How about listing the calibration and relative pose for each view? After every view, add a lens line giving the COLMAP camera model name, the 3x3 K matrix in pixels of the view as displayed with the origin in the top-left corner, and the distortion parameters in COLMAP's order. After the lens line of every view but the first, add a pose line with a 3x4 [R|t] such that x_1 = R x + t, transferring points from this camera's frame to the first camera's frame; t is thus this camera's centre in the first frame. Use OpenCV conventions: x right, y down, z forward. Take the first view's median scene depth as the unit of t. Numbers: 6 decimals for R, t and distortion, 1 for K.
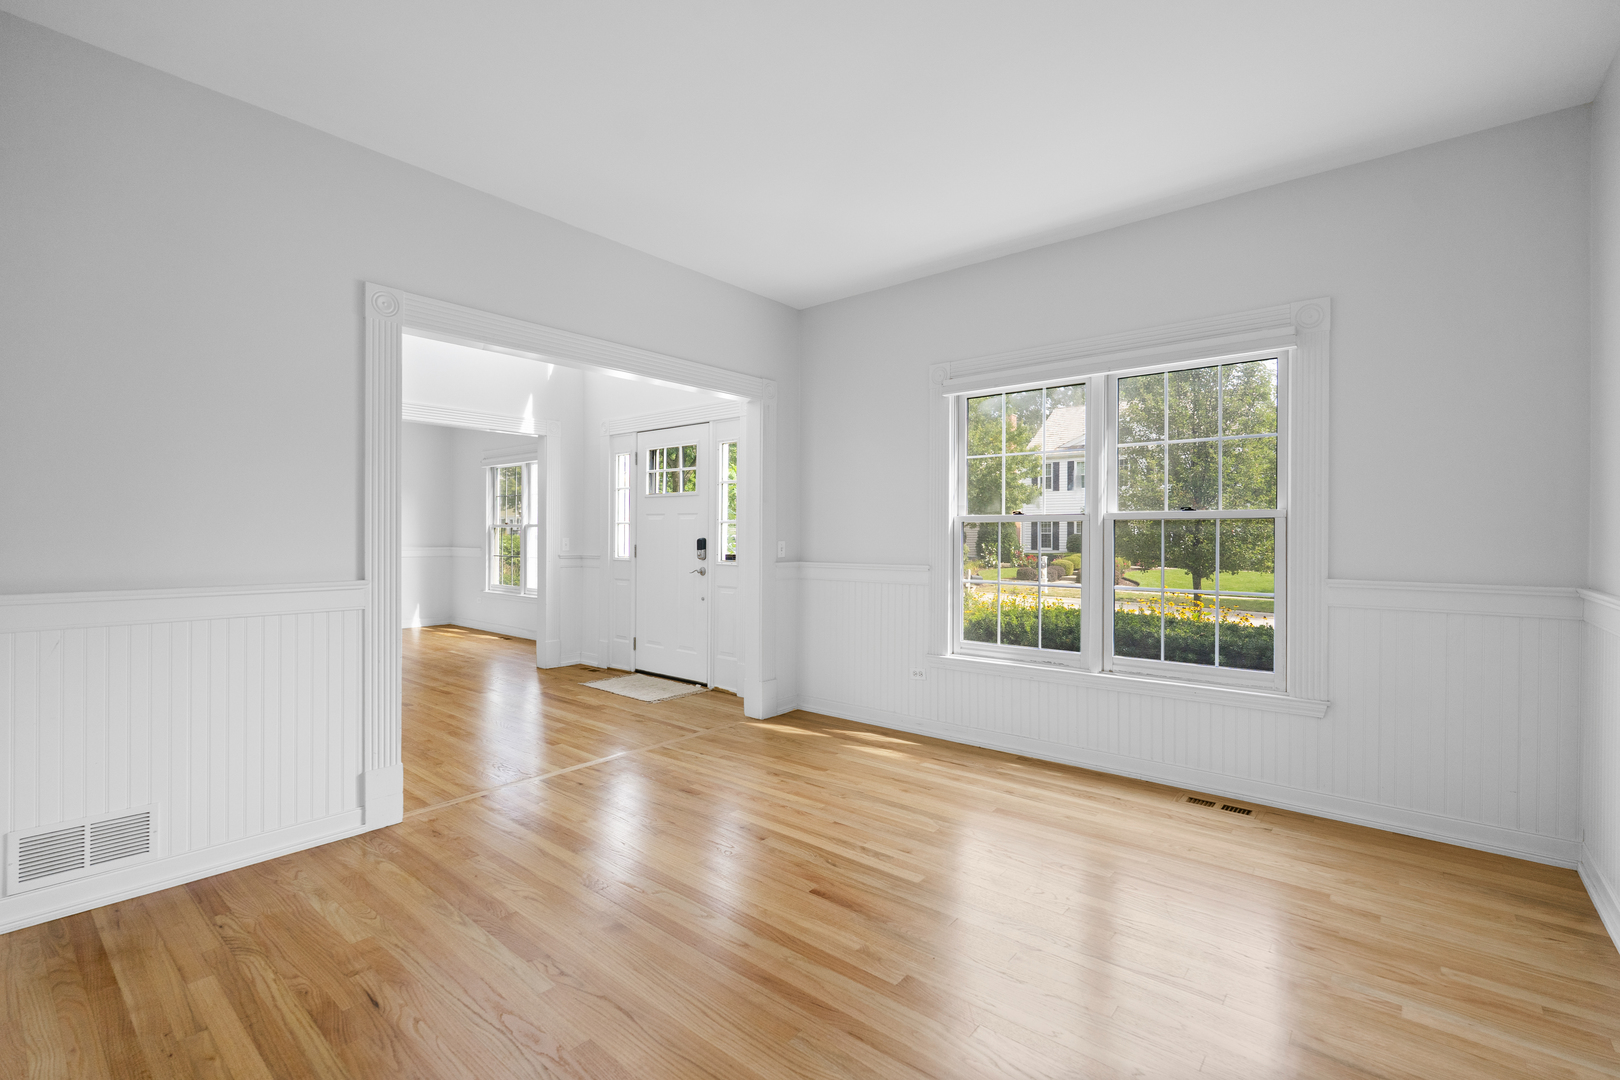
lens RADIAL K [[716.6, 0, 814.0], [0, 716.6, 536.5], [0, 0, 1]] dist [-0.005272, 0.000221]
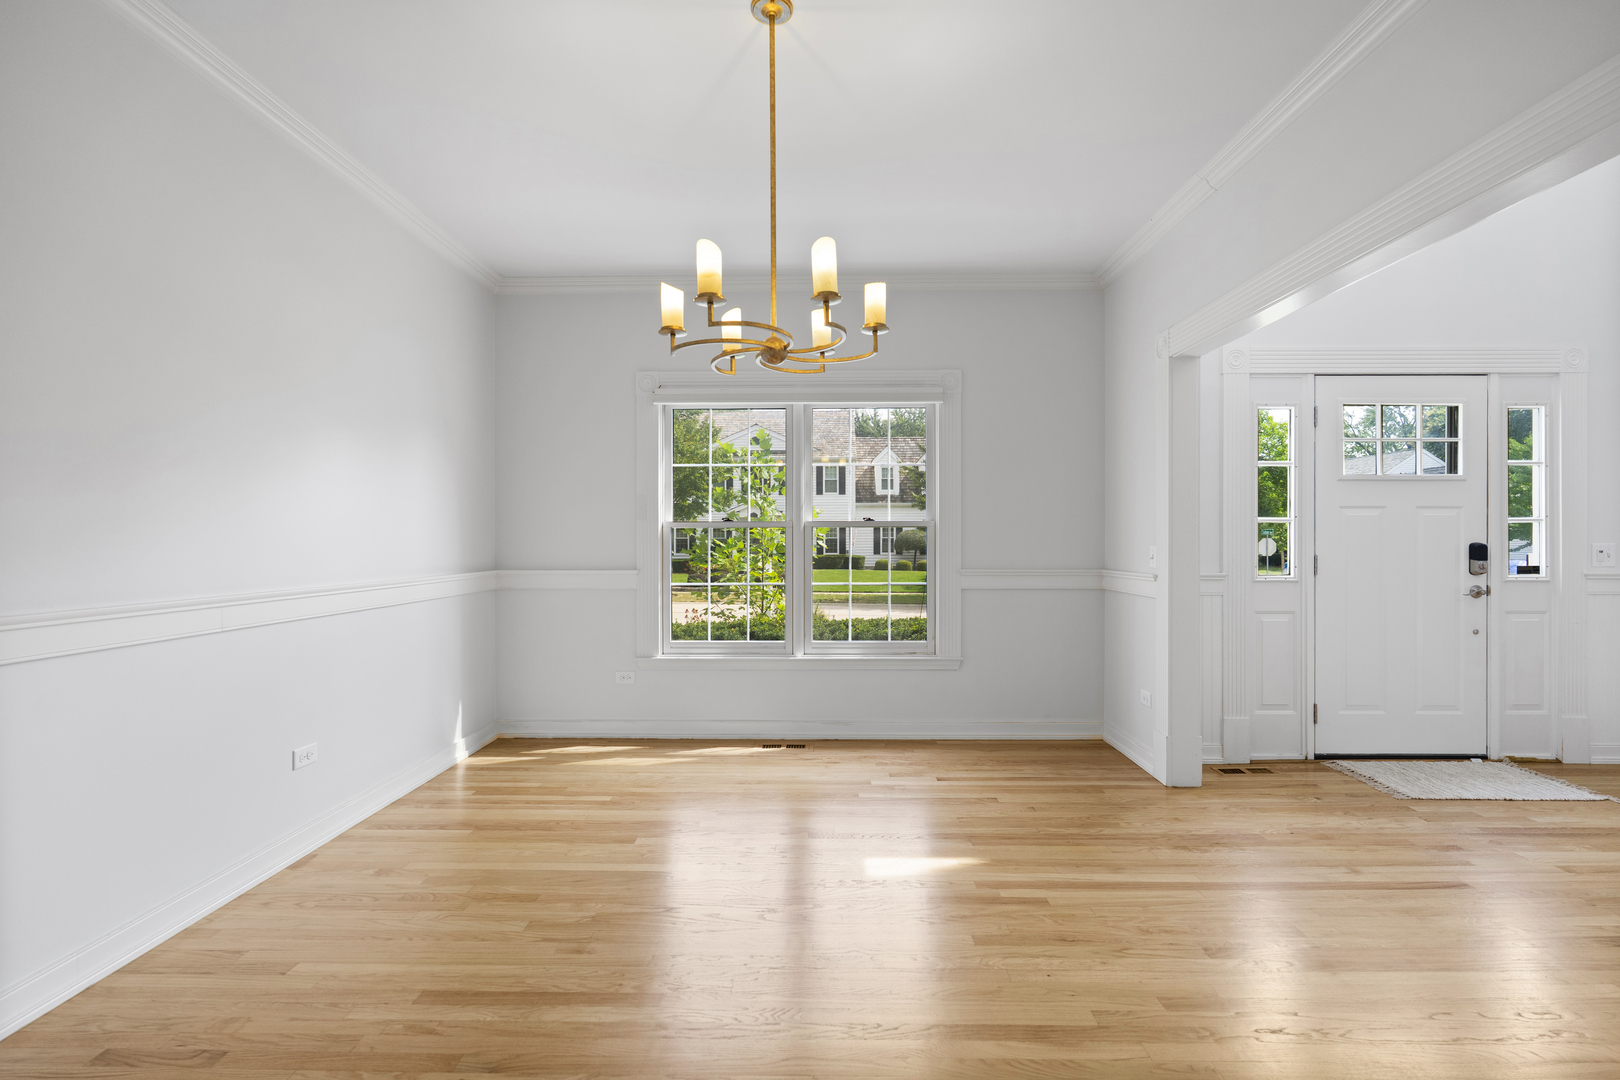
lens RADIAL K [[716.6, 0, 812.9], [0, 716.6, 542.7], [0, 0, 1]] dist [-0.005272, 0.000221]
pose [[0.779764, -0.014688, 0.625901, -1.073570], [0.006570, 0.999862, 0.015279, -0.012929], [-0.626039, -0.007801, 0.779753, 0.864096]]
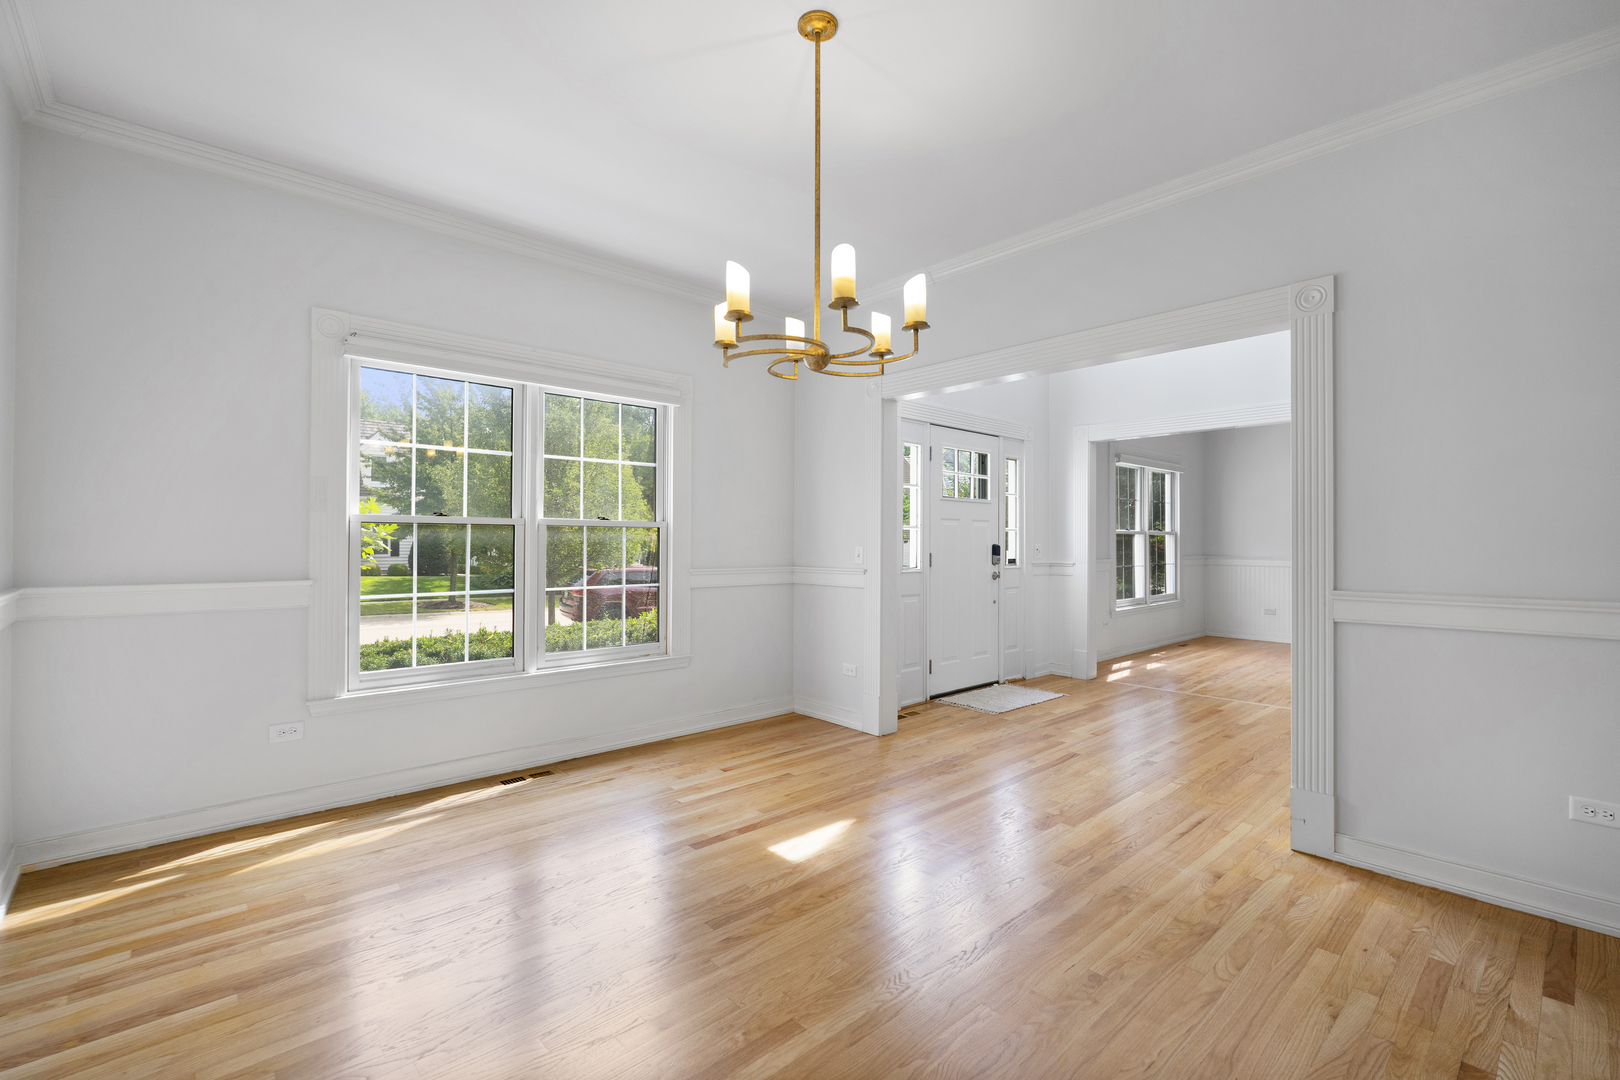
lens RADIAL K [[716.6, 0, 812.6], [0, 716.6, 536.3], [0, 0, 1]] dist [-0.005272, 0.000221]
pose [[0.134844, -0.003988, 0.990859, -1.237833], [-0.007896, 0.999956, 0.005099, -0.012993], [-0.990835, -0.008511, 0.134807, 1.122405]]
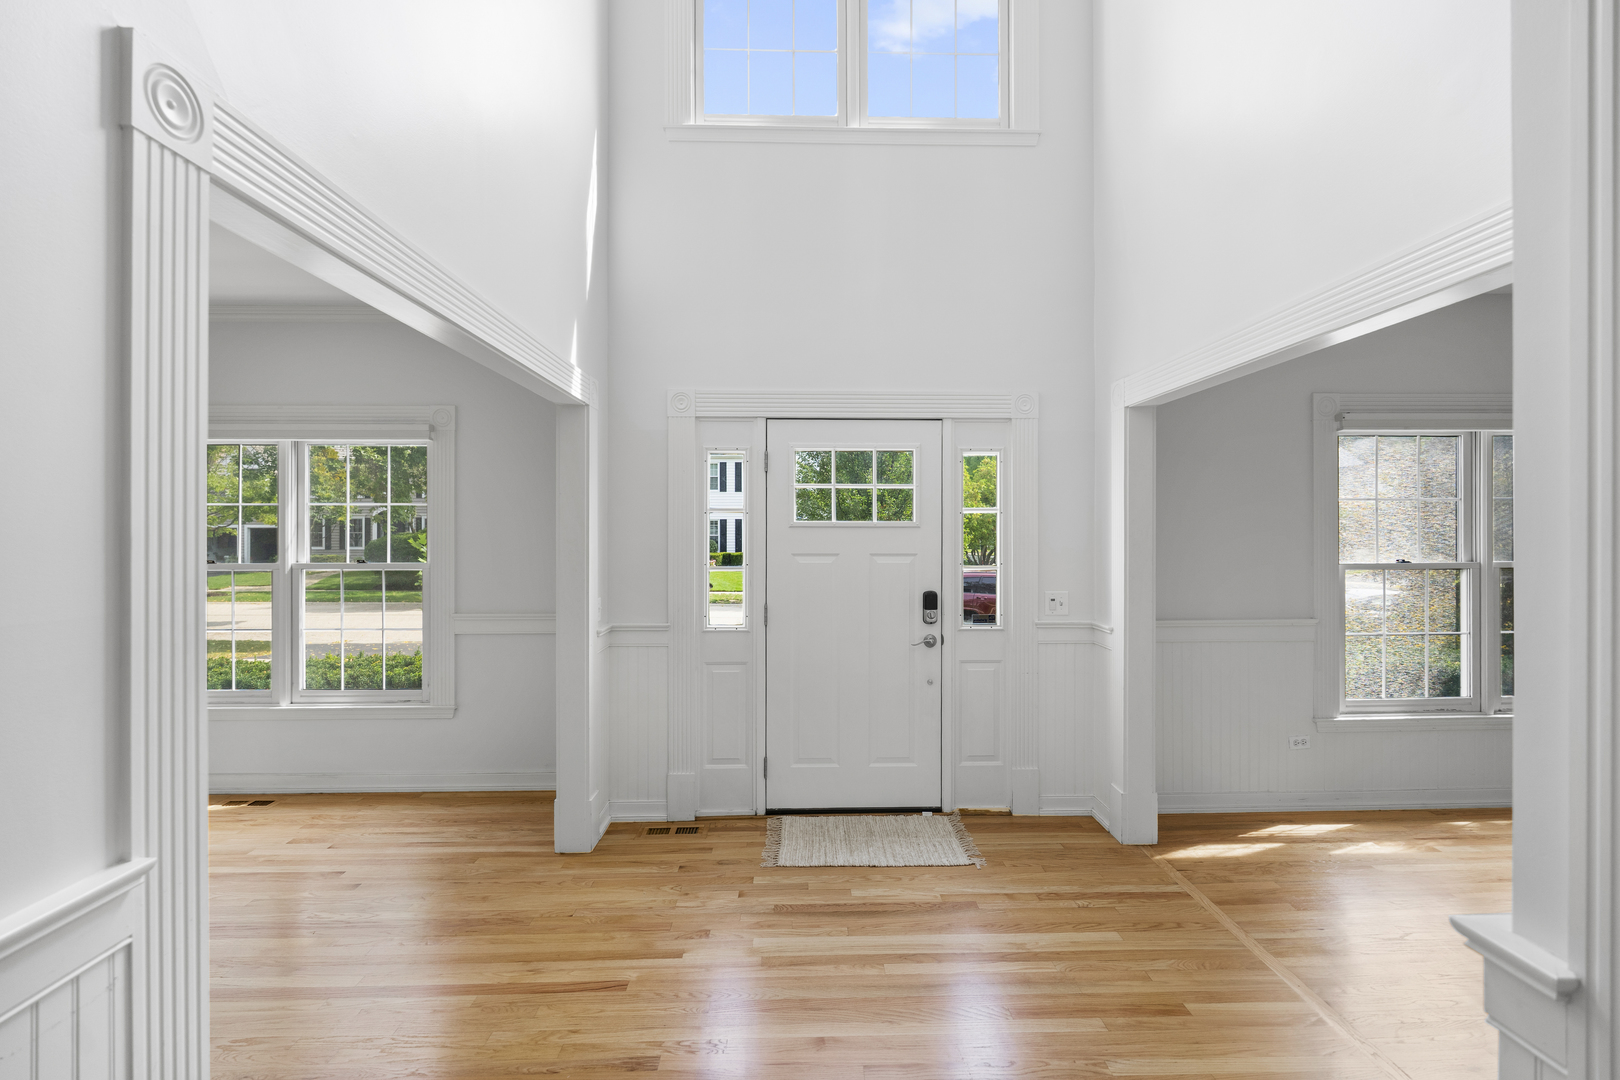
lens RADIAL K [[716.6, 0, 822.0], [0, 716.6, 532.4], [0, 0, 1]] dist [-0.005272, 0.000221]
pose [[0.749346, -0.012132, 0.662068, -0.672662], [0.005390, 0.999911, 0.012223, -0.062134], [-0.662157, -0.005591, 0.749344, 0.563636]]
